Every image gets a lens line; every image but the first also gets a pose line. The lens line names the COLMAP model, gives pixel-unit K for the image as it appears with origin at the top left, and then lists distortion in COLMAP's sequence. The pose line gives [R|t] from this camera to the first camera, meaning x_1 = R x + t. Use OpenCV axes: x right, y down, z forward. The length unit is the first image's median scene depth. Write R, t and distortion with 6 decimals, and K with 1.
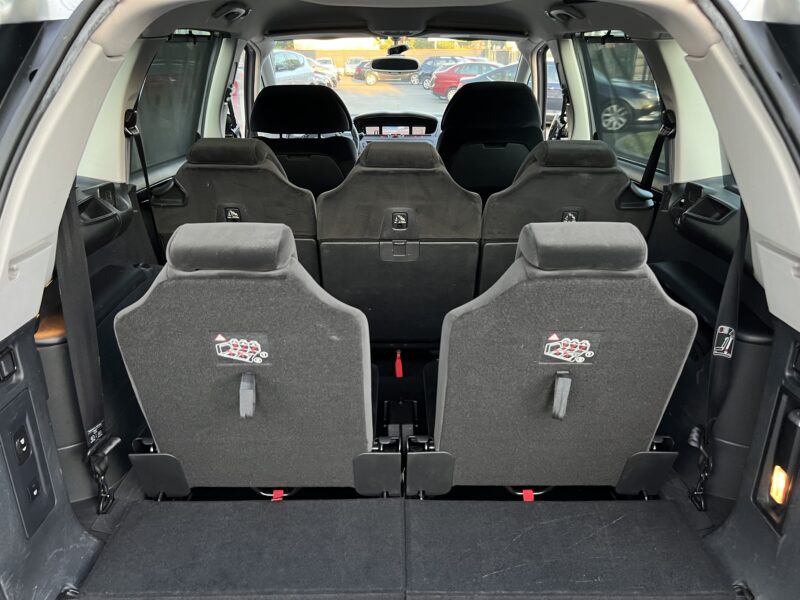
lens RADIAL K [[597.2, 0, 396.1], [0, 597.2, 304.0], [0, 0, 1]] dist [0.054782, -0.056241]
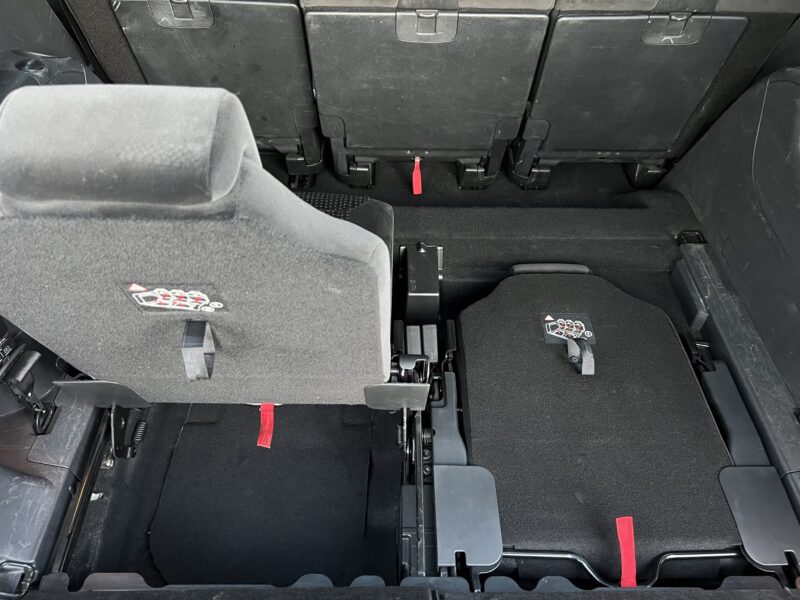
lens RADIAL K [[597.2, 0, 402.2], [0, 597.2, 293.9], [0, 0, 1]] dist [0.054782, -0.056241]
pose [[0.999879, 0.012970, 0.008546, -0.024539], [-0.015412, 0.896765, 0.442238, -0.126416], [-0.001928, -0.442316, 0.896857, 0.295983]]
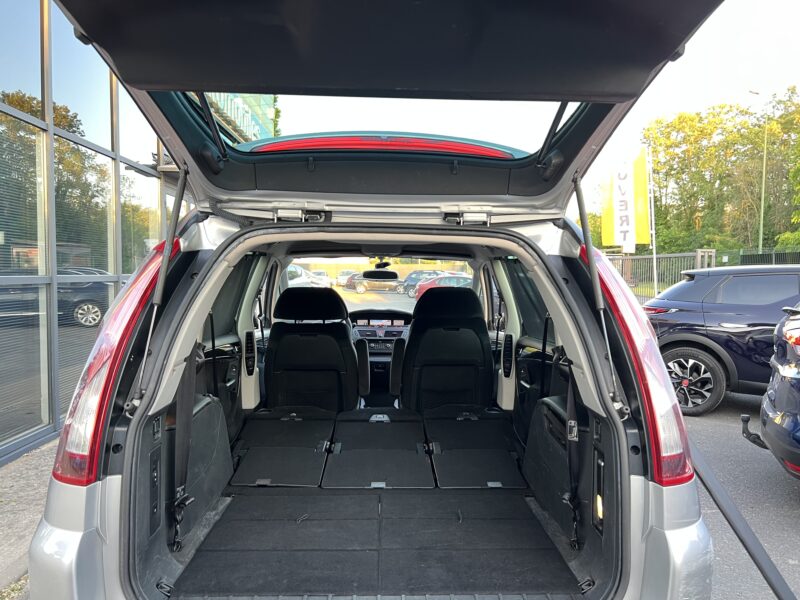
lens RADIAL K [[597.2, 0, 402.9], [0, 597.2, 304.3], [0, 0, 1]] dist [0.054782, -0.056241]
pose [[0.999429, 0.011973, 0.031584, 0.013212], [-0.000985, 0.945007, -0.327048, 0.195832], [-0.033763, 0.326830, 0.944480, -0.470861]]
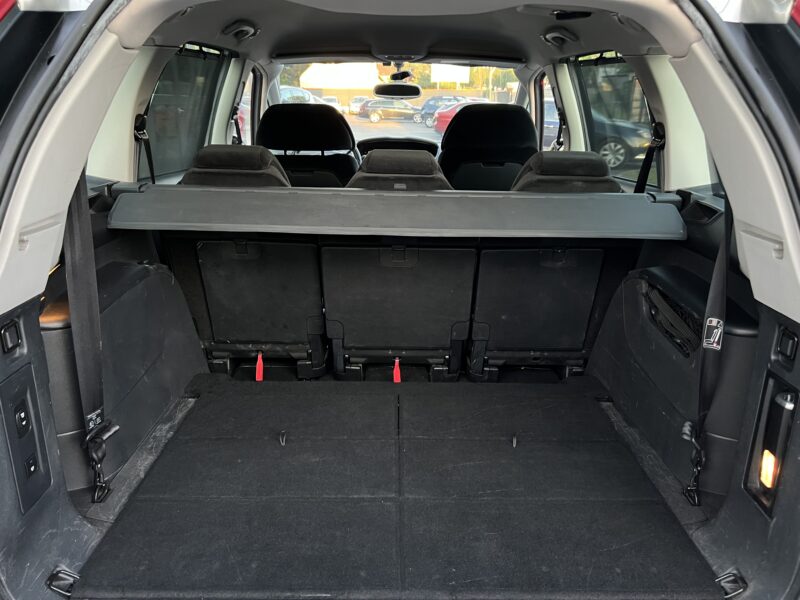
lens RADIAL K [[597.2, 0, 401.1], [0, 597.2, 300.8], [0, 0, 1]] dist [0.054782, -0.056241]
pose [[0.999907, 0.012187, 0.006153, 0.004360], [-0.011771, 0.997905, -0.063623, 0.055404], [-0.006915, 0.063545, 0.997955, -0.016442]]
